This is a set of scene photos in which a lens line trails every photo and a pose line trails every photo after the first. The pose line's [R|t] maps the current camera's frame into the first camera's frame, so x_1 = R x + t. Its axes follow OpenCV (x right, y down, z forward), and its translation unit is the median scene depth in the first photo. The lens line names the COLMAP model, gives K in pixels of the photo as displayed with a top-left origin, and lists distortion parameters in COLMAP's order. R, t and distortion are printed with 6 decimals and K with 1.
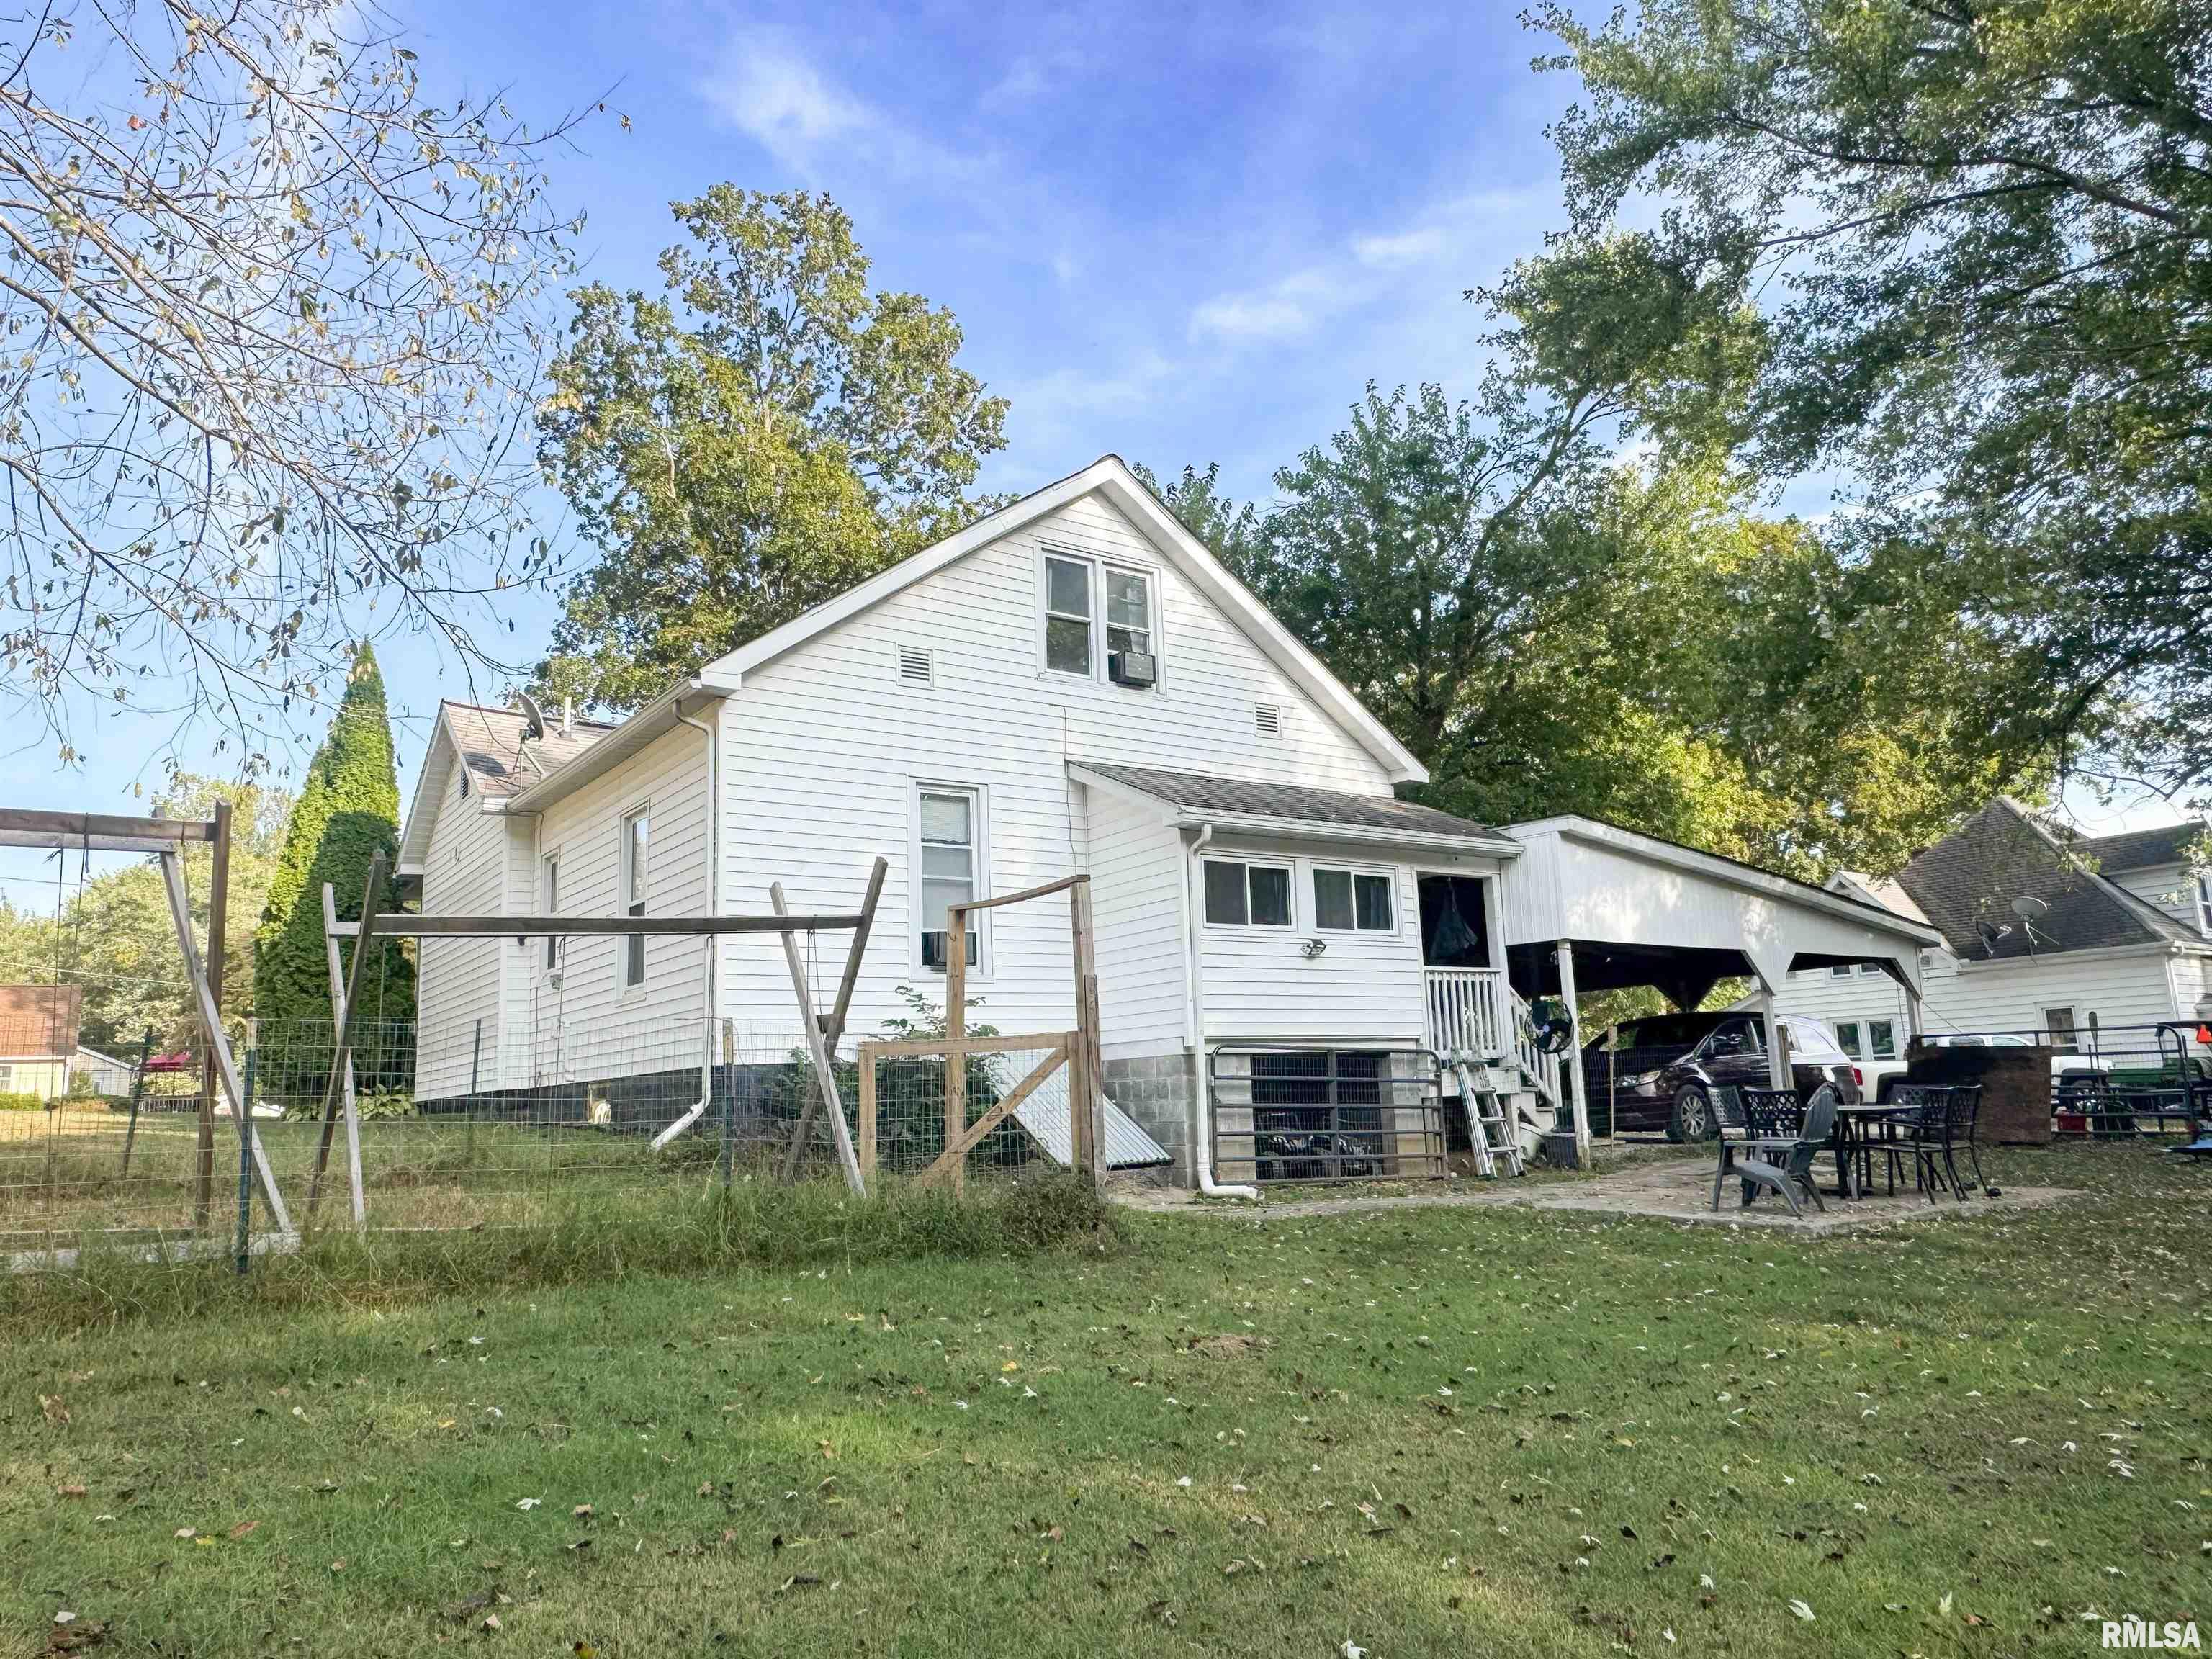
lens RADIAL K [[1494.9, 0, 1107.3], [0, 1494.9, 834.3], [0, 0, 1]] dist [-0.007148, -0.000881]
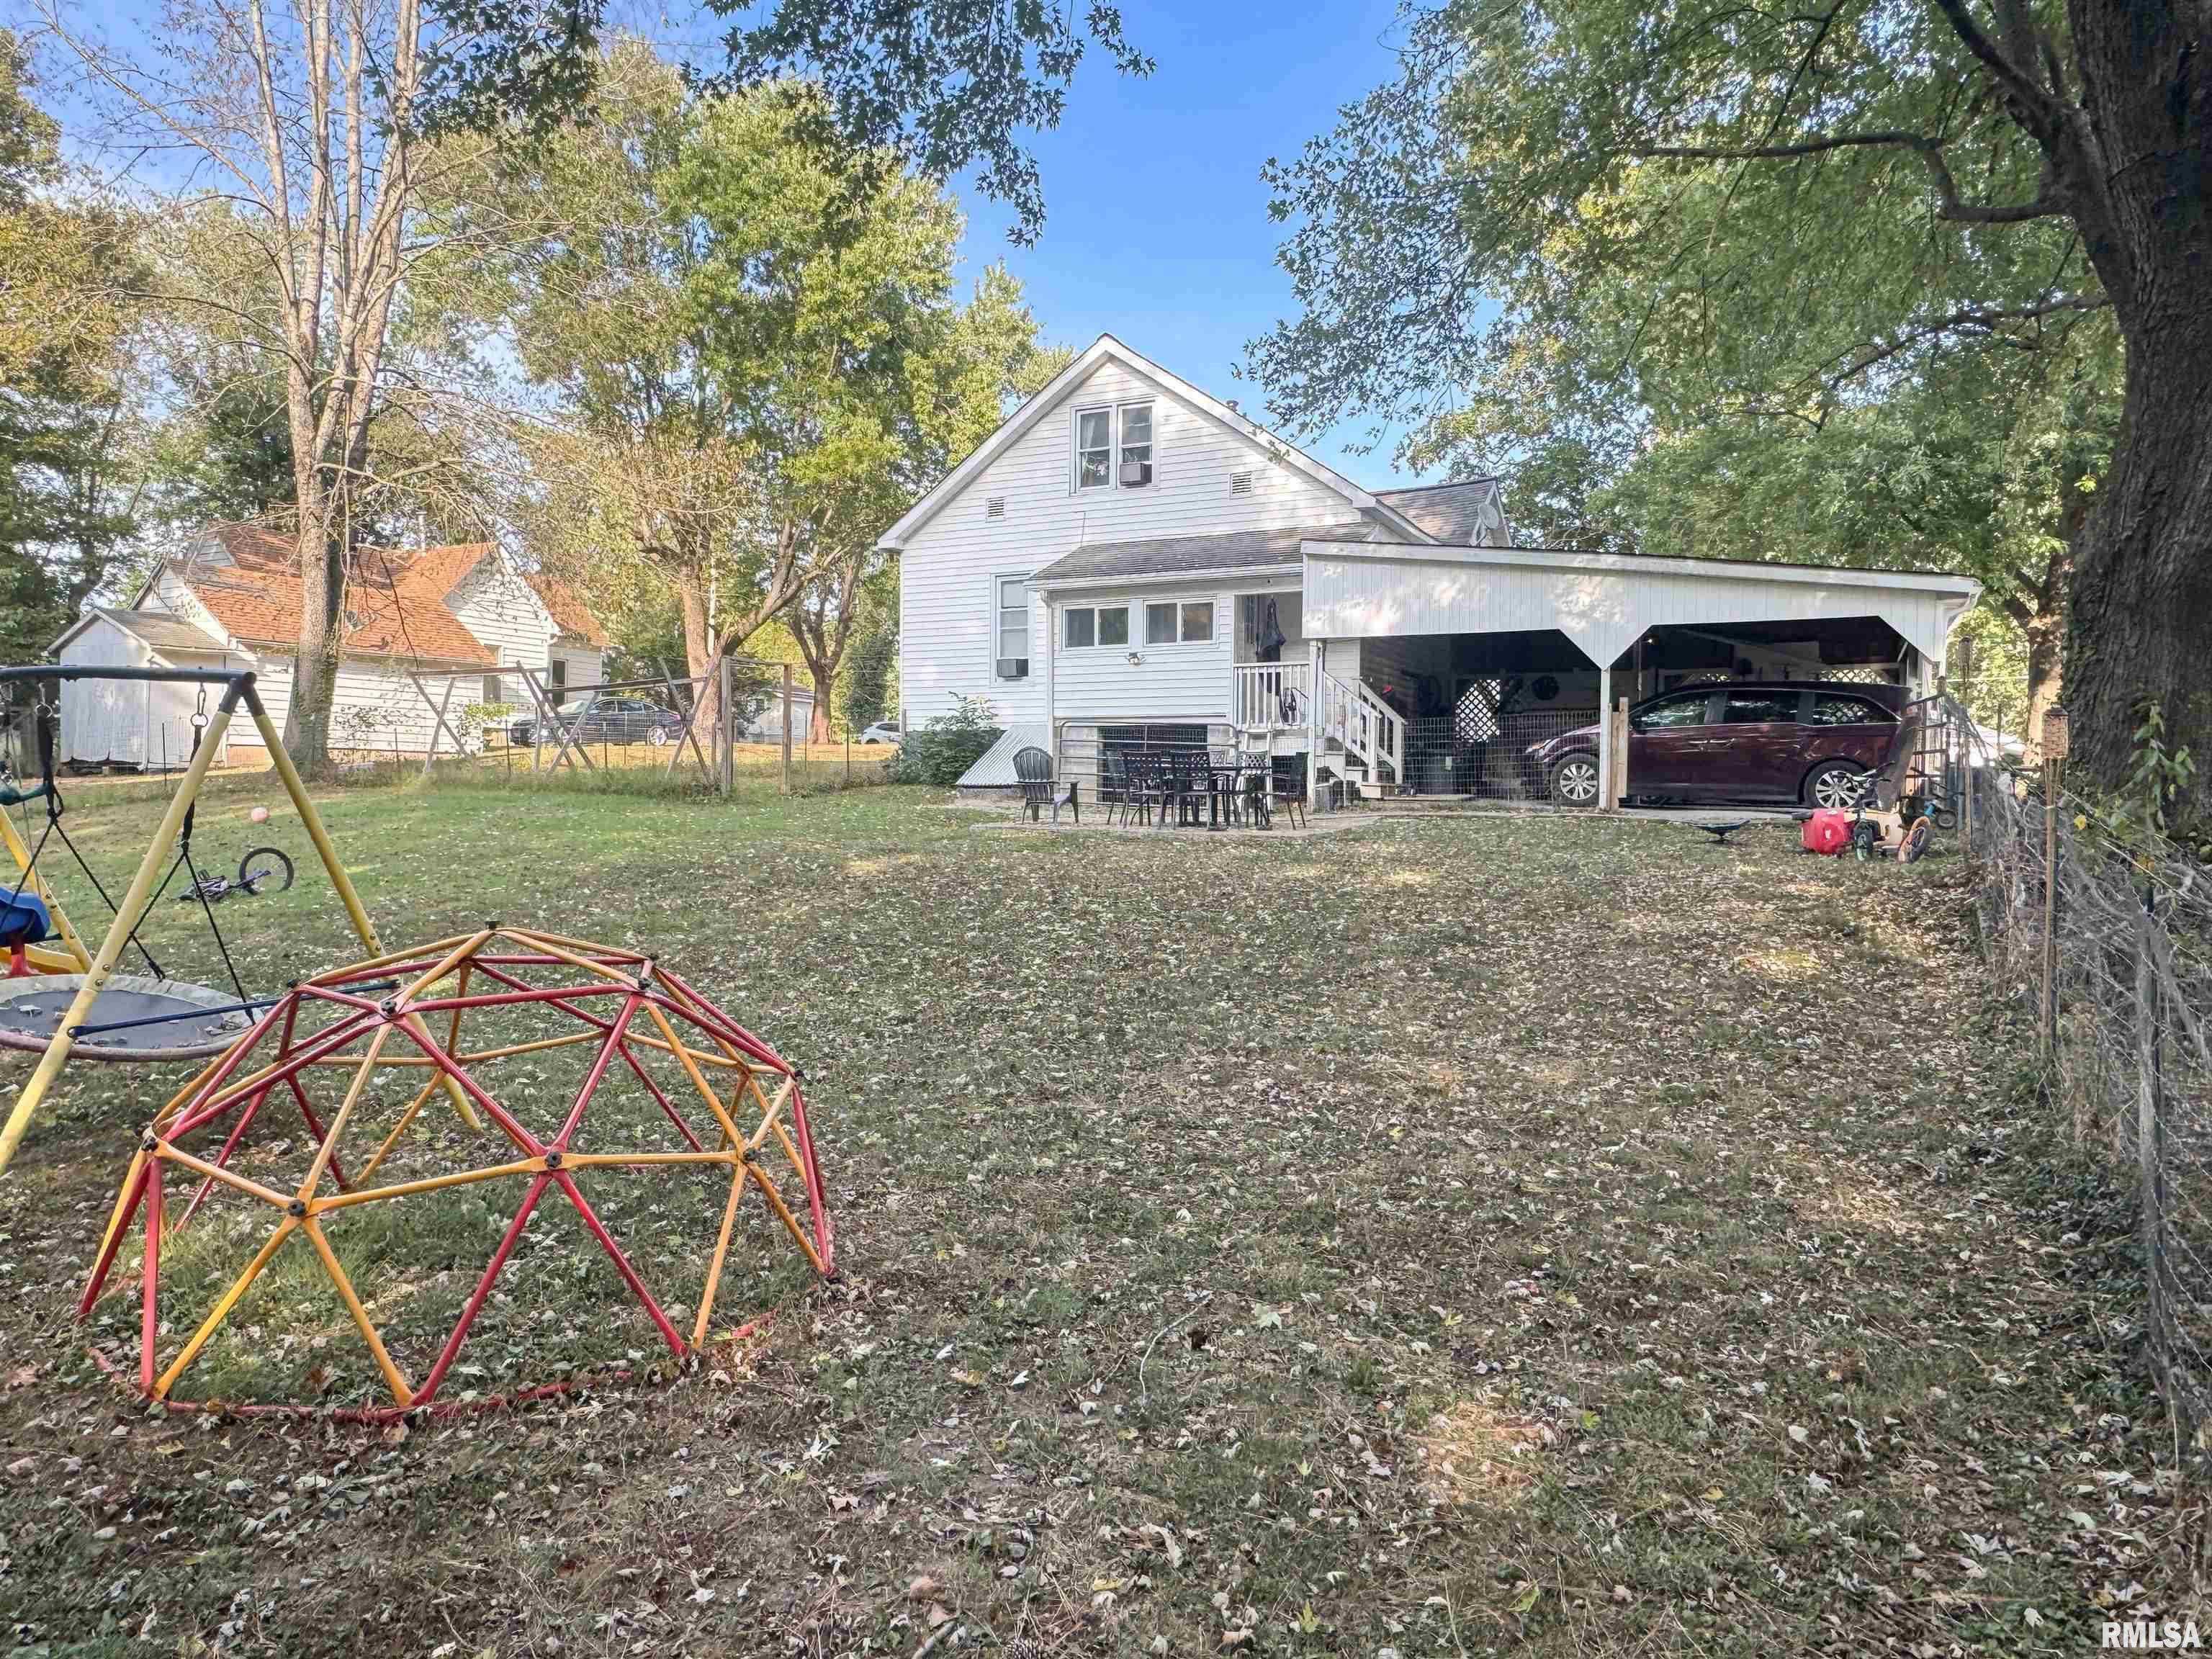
lens RADIAL K [[1494.9, 0, 1107.5], [0, 1494.9, 826.8], [0, 0, 1]] dist [-0.007148, -0.000881]
pose [[0.472436, 0.060241, -0.879304, 1.423802], [0.137879, 0.980326, 0.141243, 0.023645], [0.870513, -0.187966, 0.454835, 0.229804]]
